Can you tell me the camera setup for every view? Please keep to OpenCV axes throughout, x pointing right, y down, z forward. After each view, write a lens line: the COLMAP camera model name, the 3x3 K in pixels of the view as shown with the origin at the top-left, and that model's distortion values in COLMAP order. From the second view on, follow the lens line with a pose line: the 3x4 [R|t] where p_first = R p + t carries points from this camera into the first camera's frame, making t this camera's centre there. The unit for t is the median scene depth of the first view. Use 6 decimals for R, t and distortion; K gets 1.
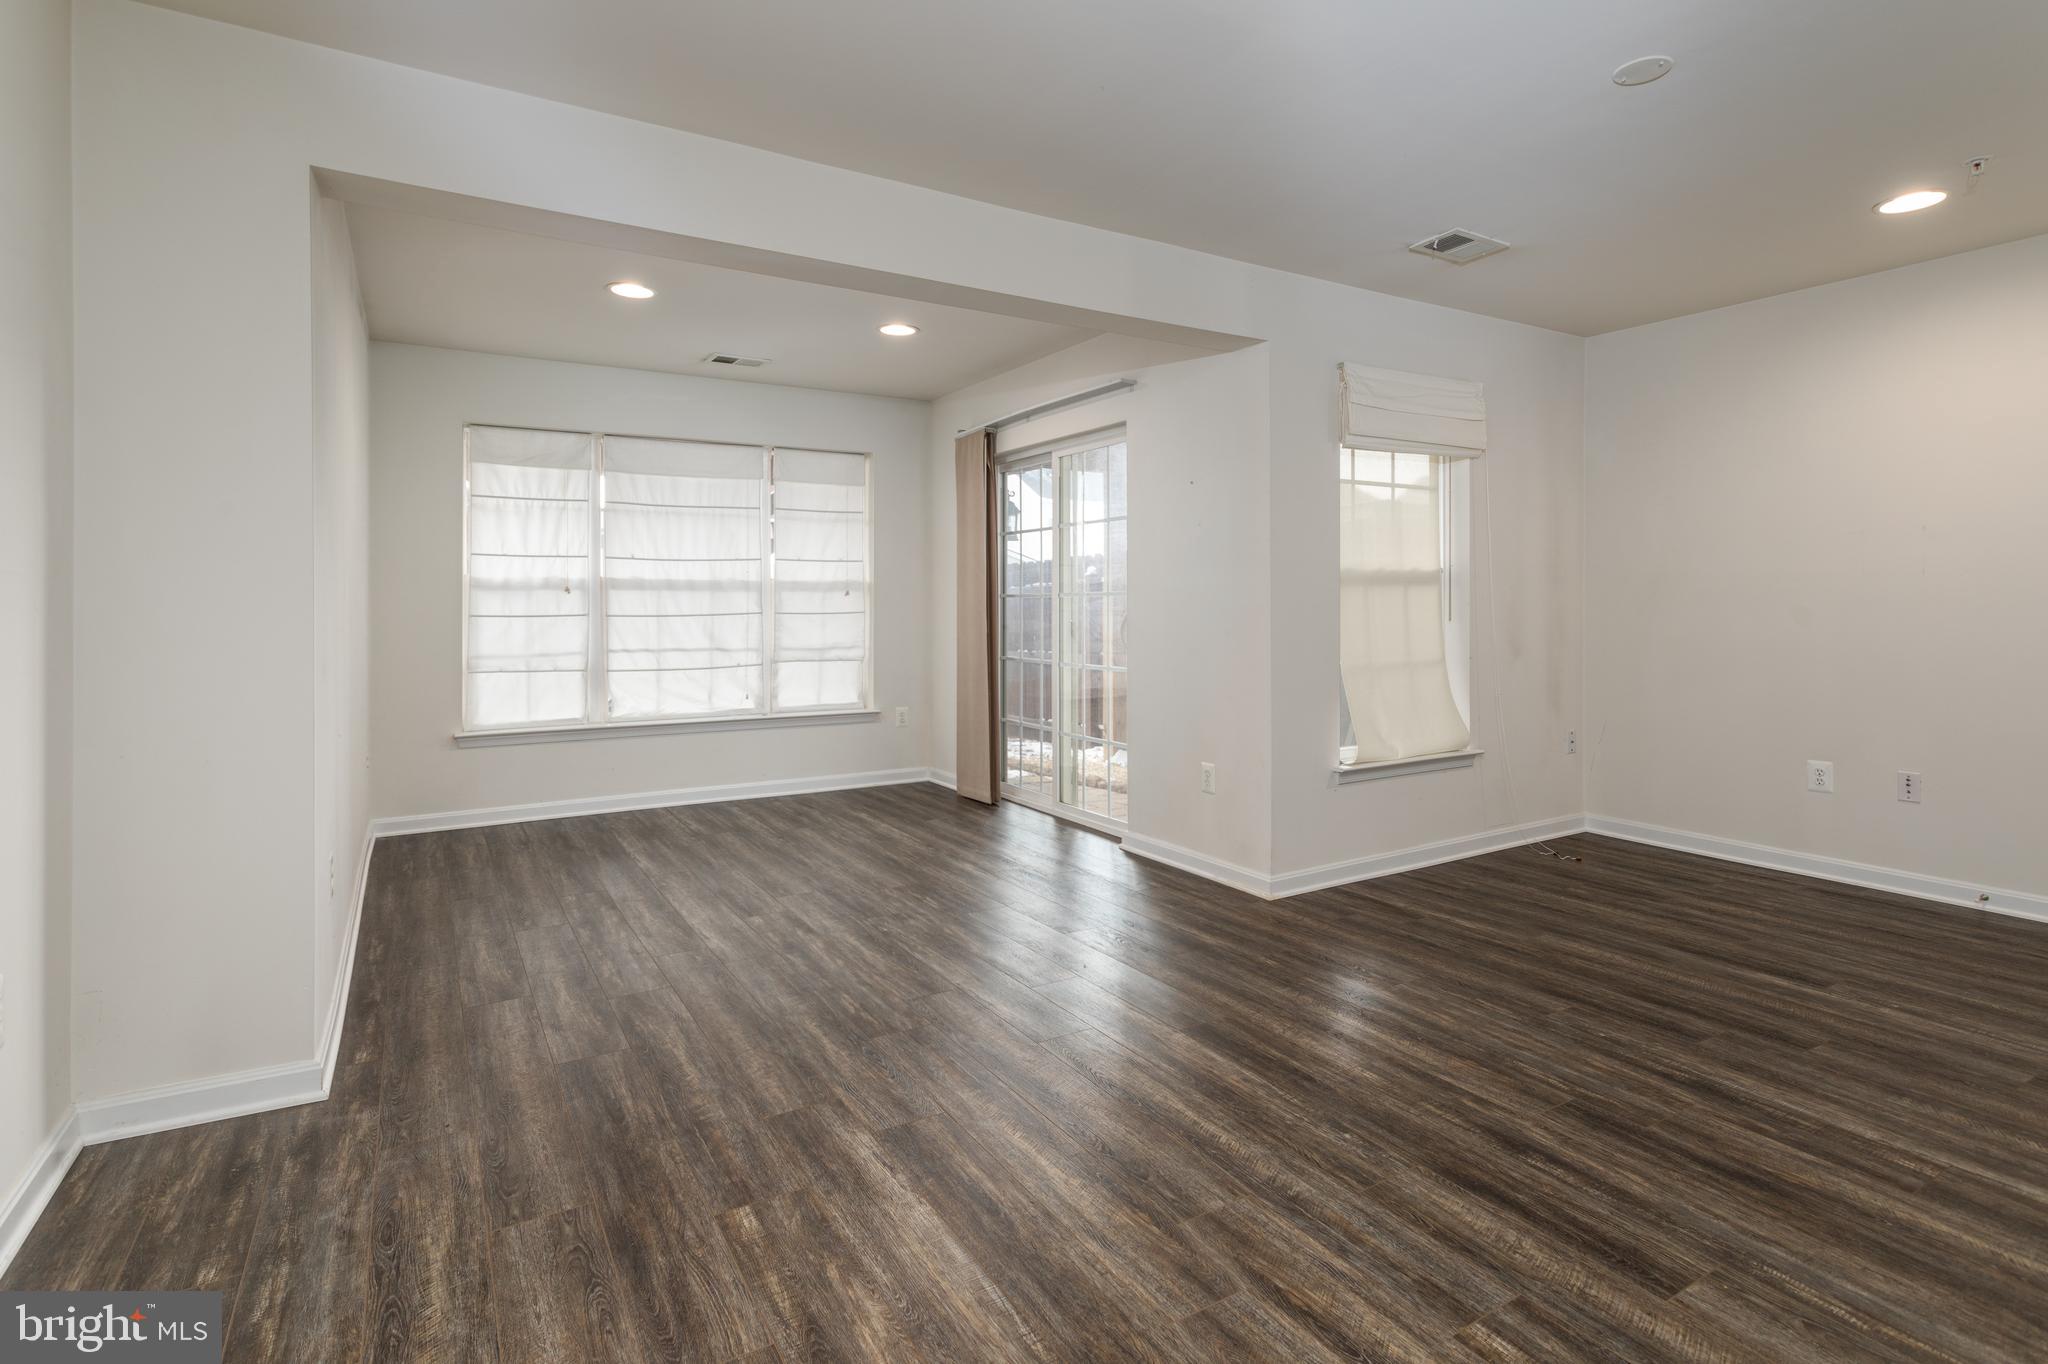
lens RADIAL K [[1000.2, 0, 1029.3], [0, 1000.2, 598.4], [0, 0, 1]] dist [0.004635, 0.000400]
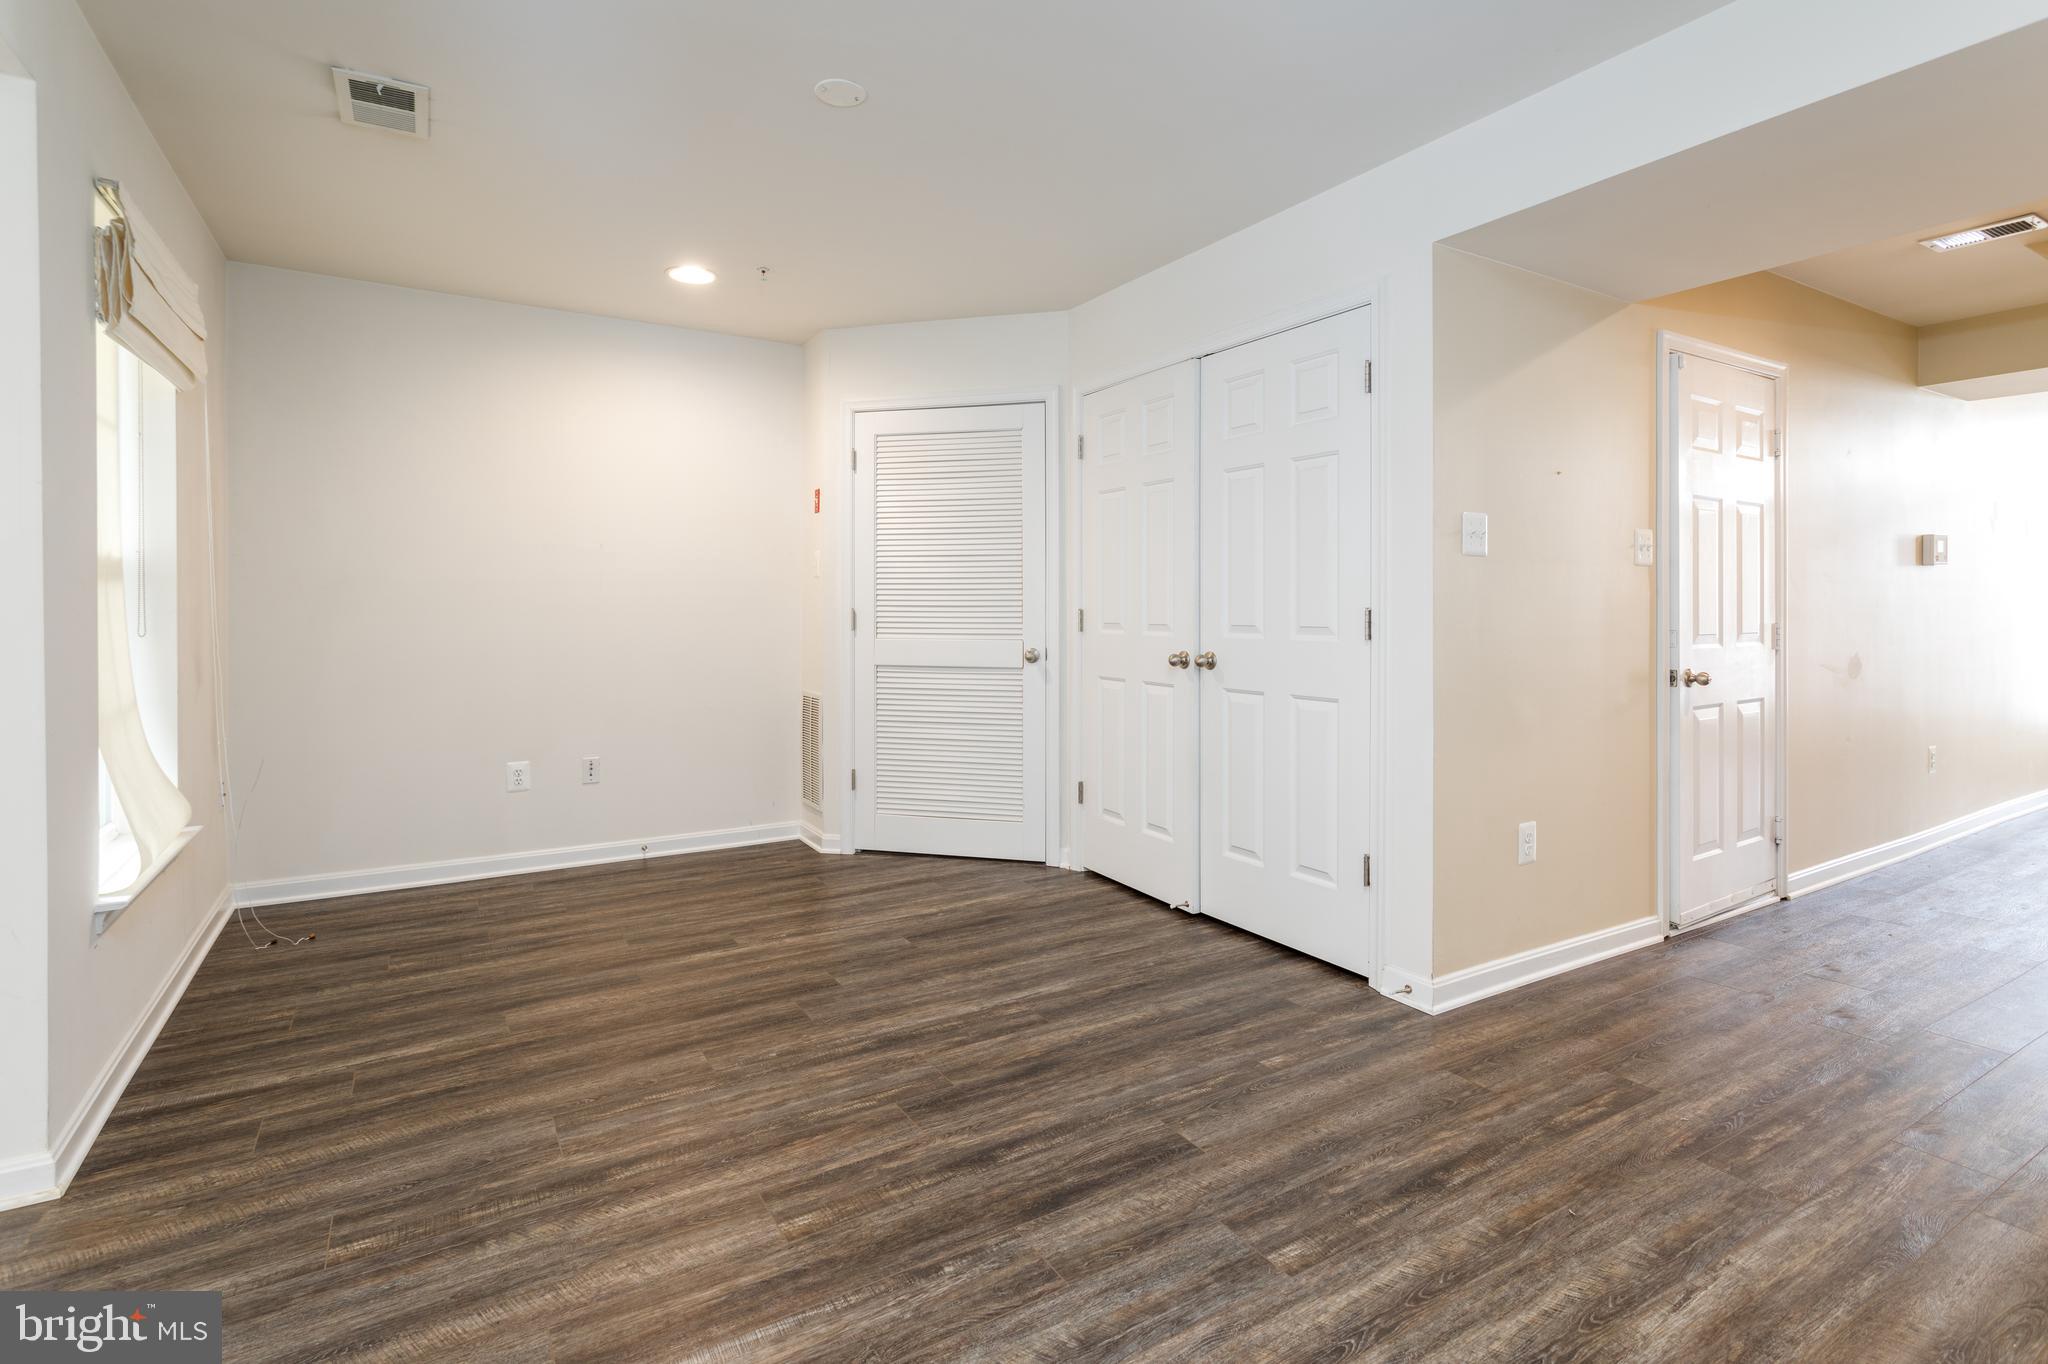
lens RADIAL K [[1002.5, 0, 1024.0], [0, 1002.5, 682.0], [0, 0, 1]] dist [0.004223, 0.001059]
pose [[-0.007018, -0.071198, 0.997437, -0.184320], [-0.003168, 0.997459, 0.071178, 0.005056], [-0.999970, -0.002660, -0.007226, 0.389506]]
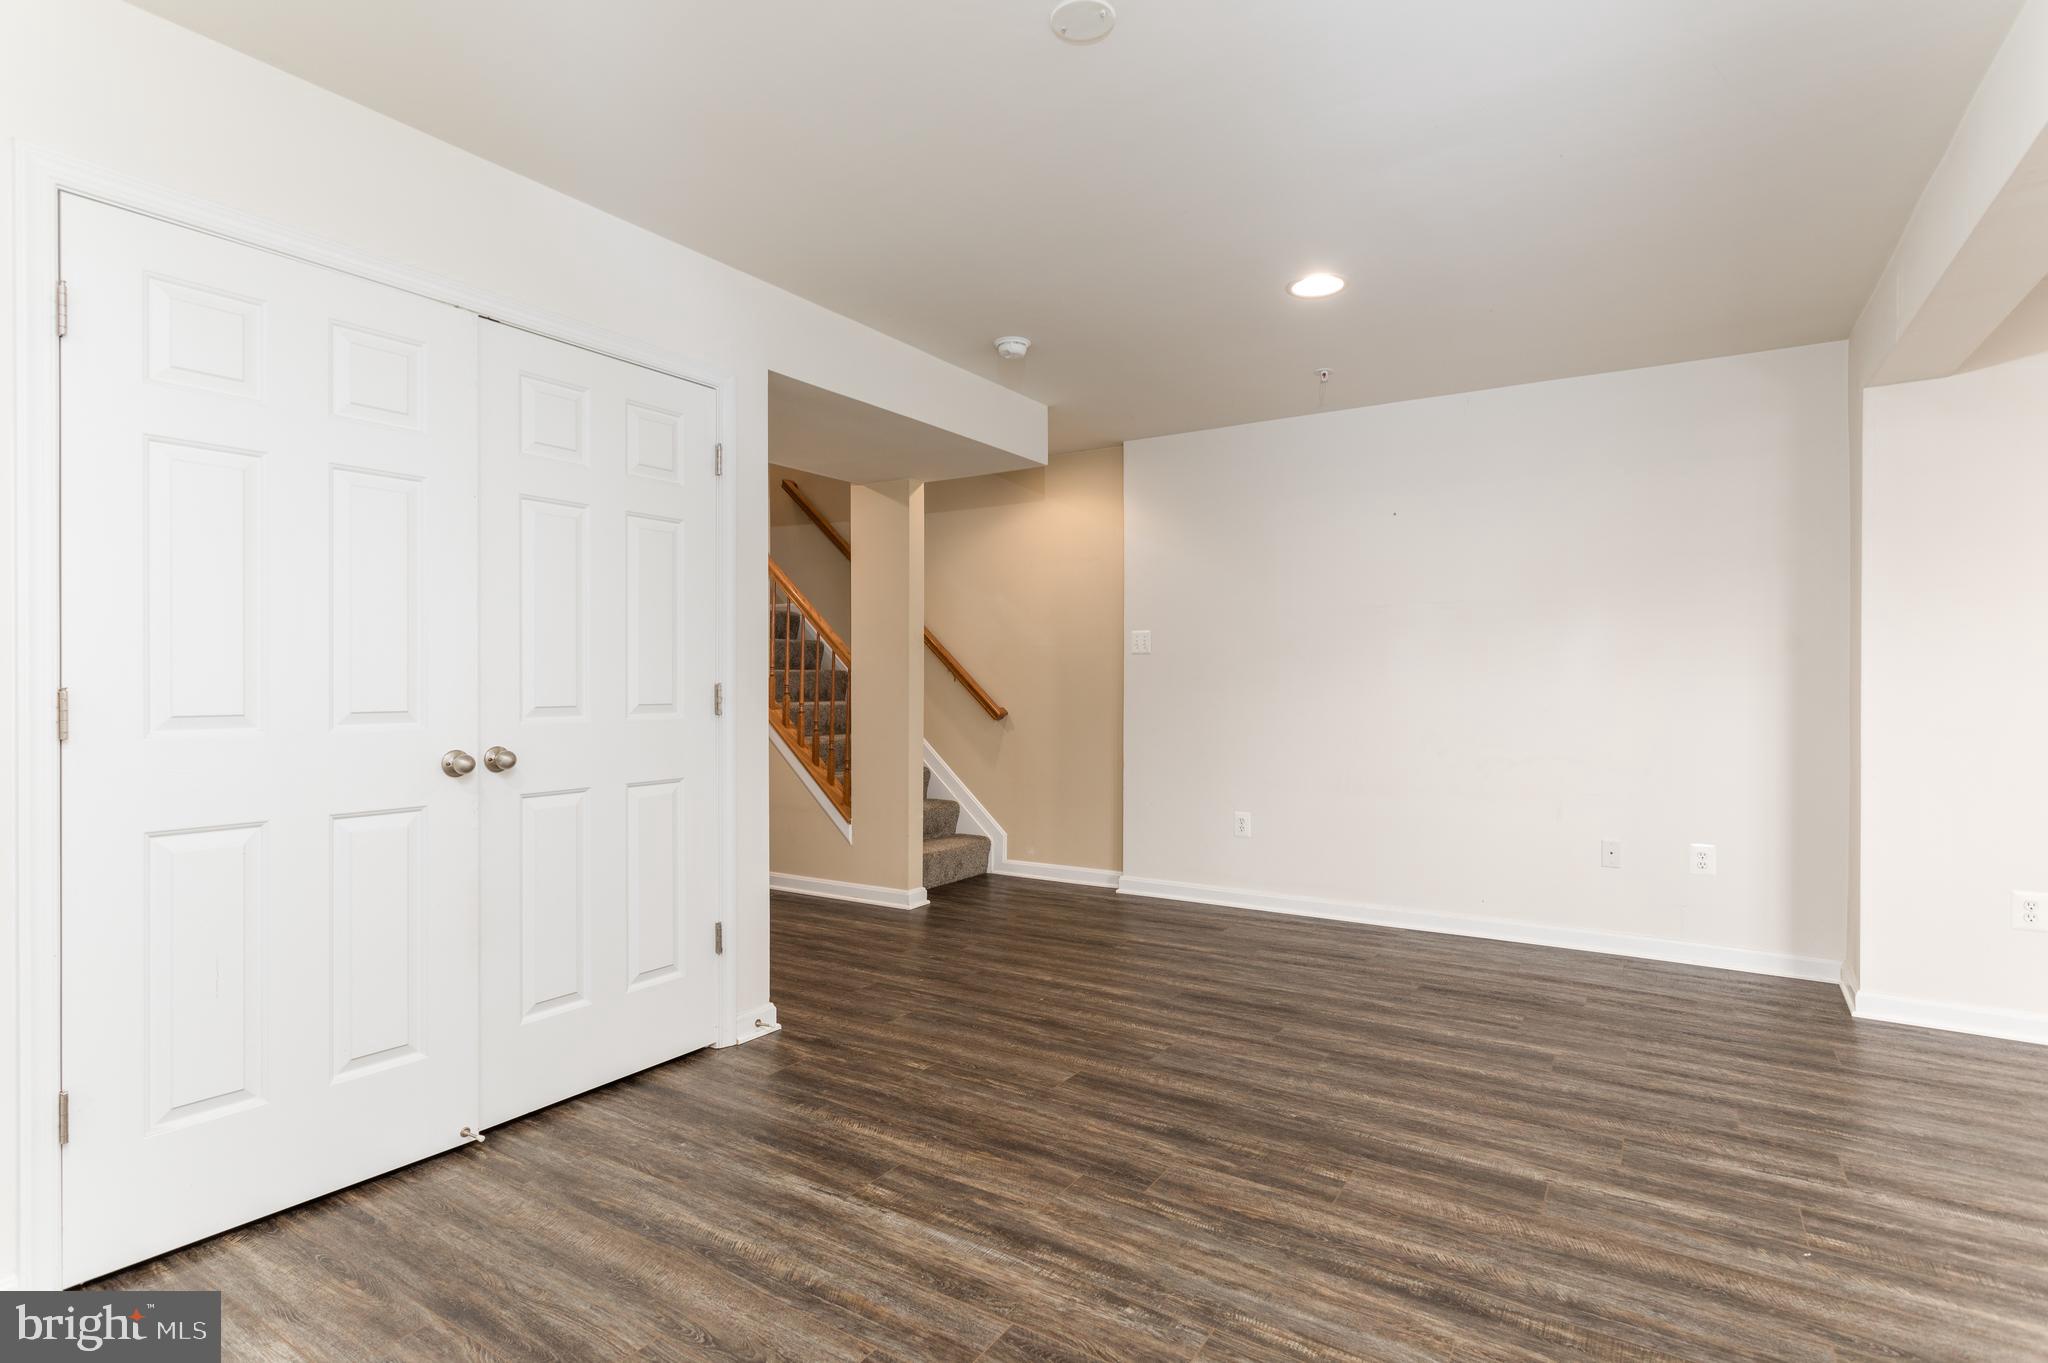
lens RADIAL K [[1002.5, 0, 1024.0], [0, 1002.5, 681.5], [0, 0, 1]] dist [0.004223, 0.001059]
pose [[-0.894665, 0.001808, -0.446735, 0.479124], [0.003898, 0.999985, -0.003758, 0.002308], [0.446721, -0.005104, -0.894659, 0.805947]]
